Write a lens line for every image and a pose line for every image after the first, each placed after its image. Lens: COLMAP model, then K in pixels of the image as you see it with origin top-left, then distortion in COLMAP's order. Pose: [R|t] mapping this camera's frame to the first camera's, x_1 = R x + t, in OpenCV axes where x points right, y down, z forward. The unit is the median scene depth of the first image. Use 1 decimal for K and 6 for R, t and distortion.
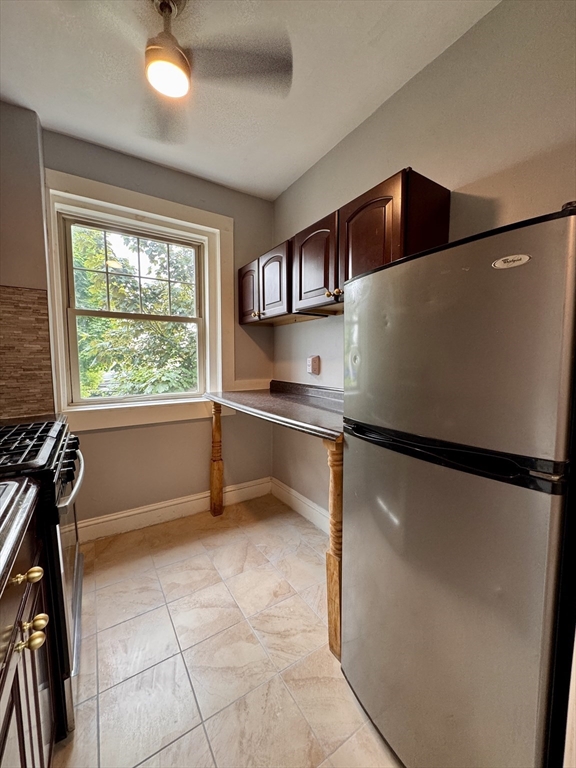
lens RADIAL K [[307.3, 0, 286.6], [0, 307.3, 384.0], [0, 0, 1]] dist [-0.002279, 0.000688]
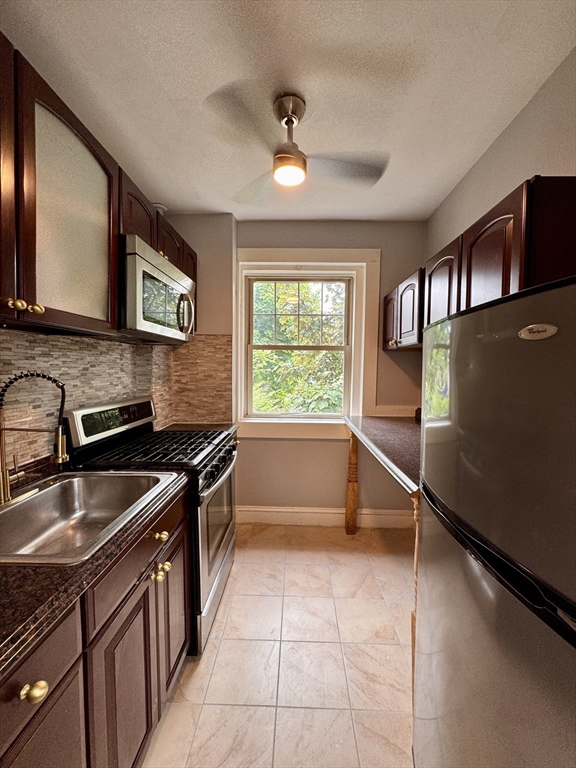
lens RADIAL K [[307.3, 0, 288.2], [0, 307.3, 383.6], [0, 0, 1]] dist [-0.002279, 0.000688]
pose [[0.822027, 0.039163, -0.568100, 0.211792], [-0.056535, 0.998316, -0.012985, -0.070740], [0.566635, 0.042791, 0.822857, -0.001862]]
